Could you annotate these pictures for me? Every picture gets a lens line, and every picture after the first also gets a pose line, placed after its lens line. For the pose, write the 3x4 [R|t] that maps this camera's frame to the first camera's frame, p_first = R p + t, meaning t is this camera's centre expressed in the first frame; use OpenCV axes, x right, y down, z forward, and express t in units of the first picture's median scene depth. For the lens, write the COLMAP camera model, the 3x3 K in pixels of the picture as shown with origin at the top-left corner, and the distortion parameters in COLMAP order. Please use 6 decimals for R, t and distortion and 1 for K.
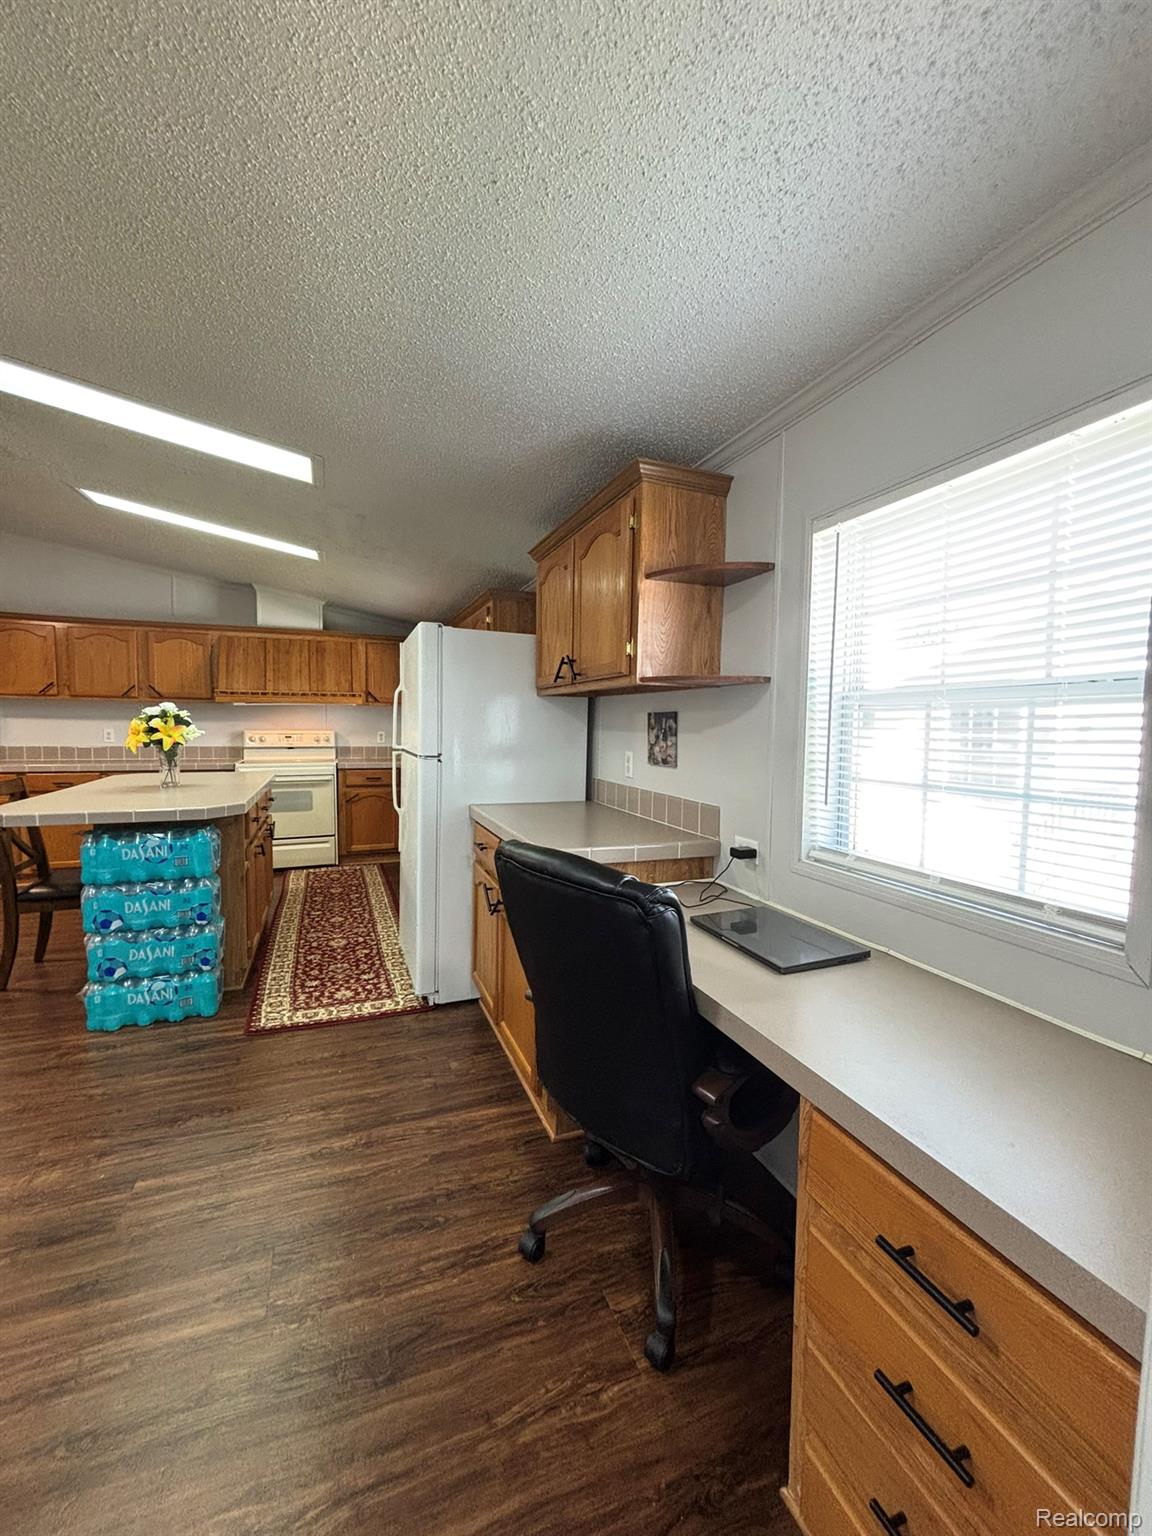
lens RADIAL K [[615.7, 0, 587.1], [0, 615.7, 757.8], [0, 0, 1]] dist [0.000432, -0.000408]
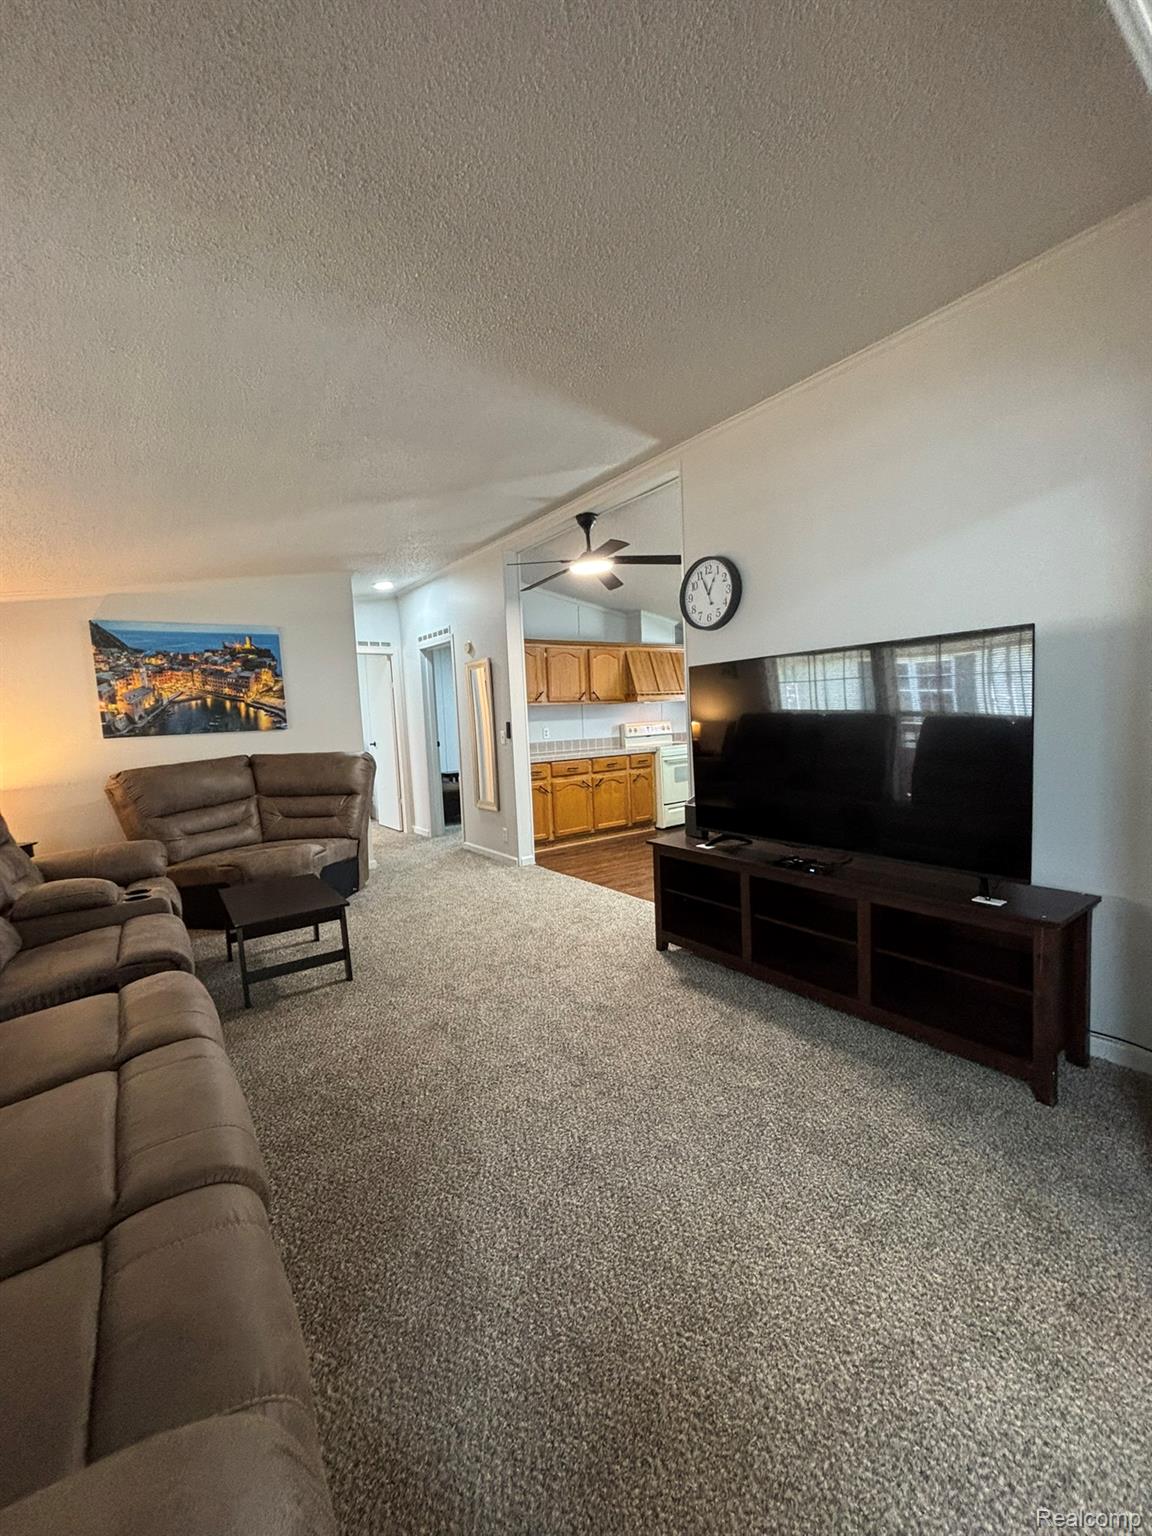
lens RADIAL K [[615.7, 0, 575.6], [0, 615.7, 763.3], [0, 0, 1]] dist [0.000432, -0.000408]
pose [[0.965289, -0.072963, 0.250785, -2.068394], [0.070264, 0.997334, 0.019712, 0.009993], [-0.251555, -0.001407, 0.967842, -0.453595]]
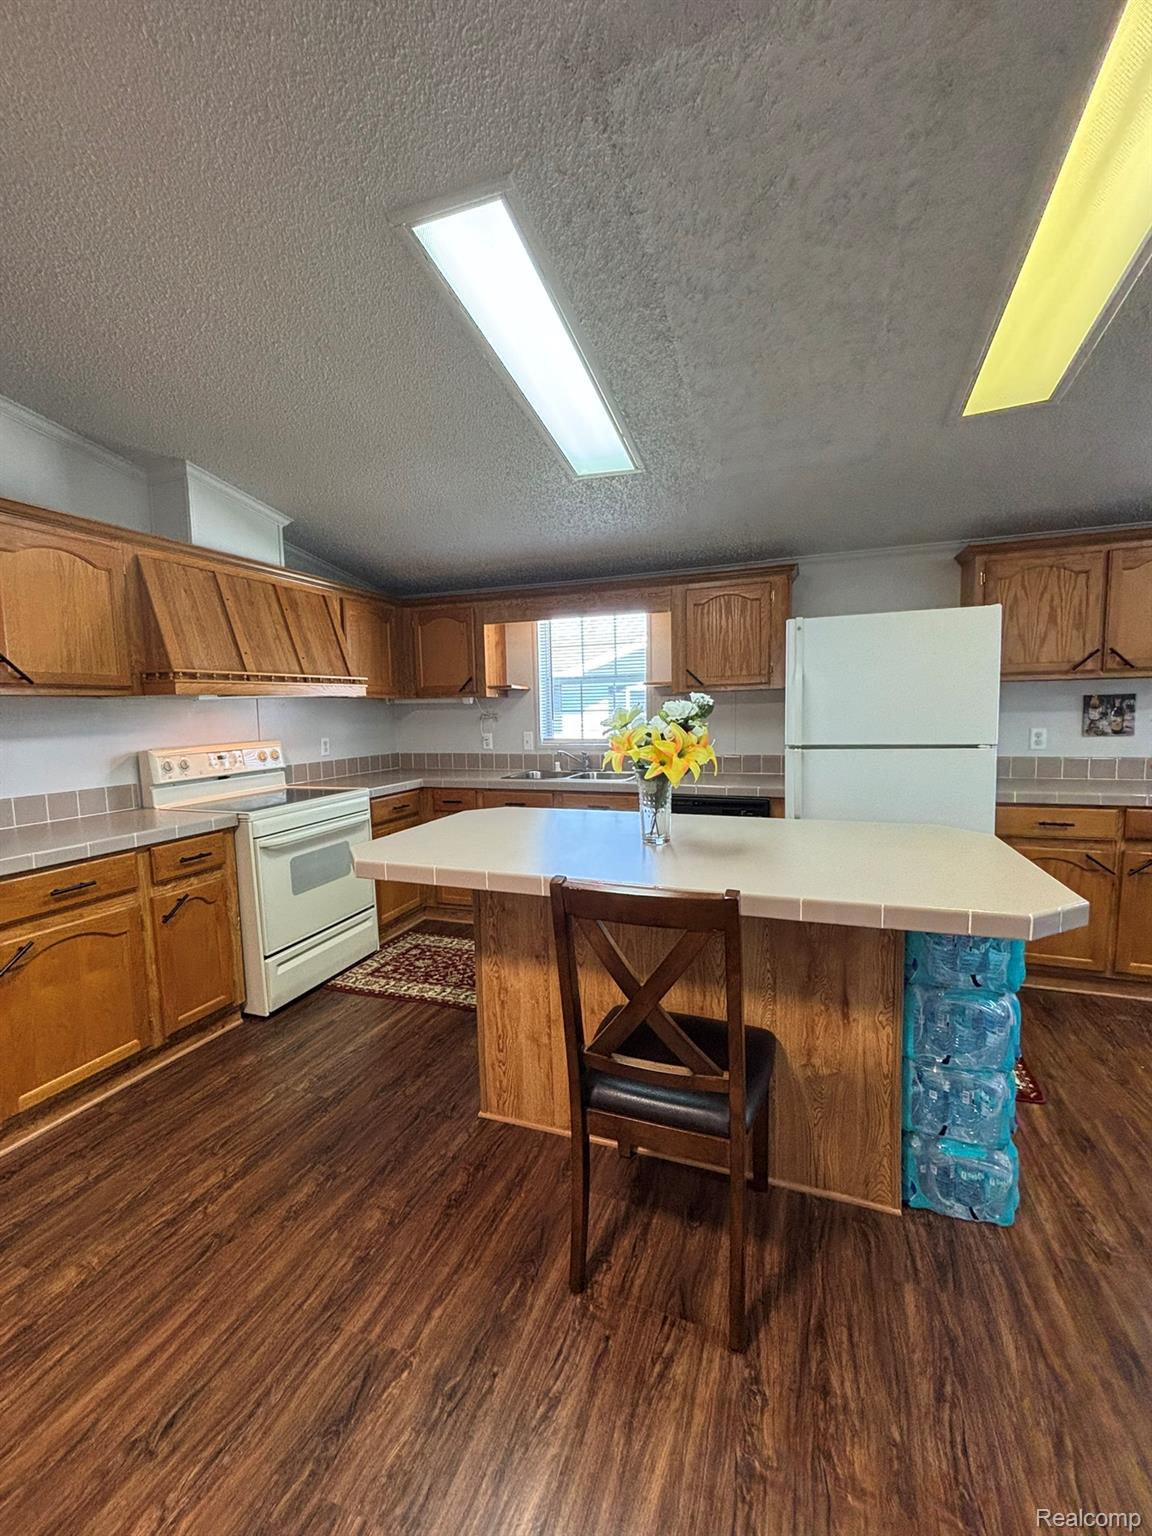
lens RADIAL K [[615.7, 0, 571.6], [0, 615.7, 770.3], [0, 0, 1]] dist [0.000432, -0.000408]
pose [[0.675475, -0.102125, 0.730276, -1.455776], [0.073890, 0.994753, 0.070764, -0.082194], [-0.733671, 0.006161, 0.679477, 0.862446]]
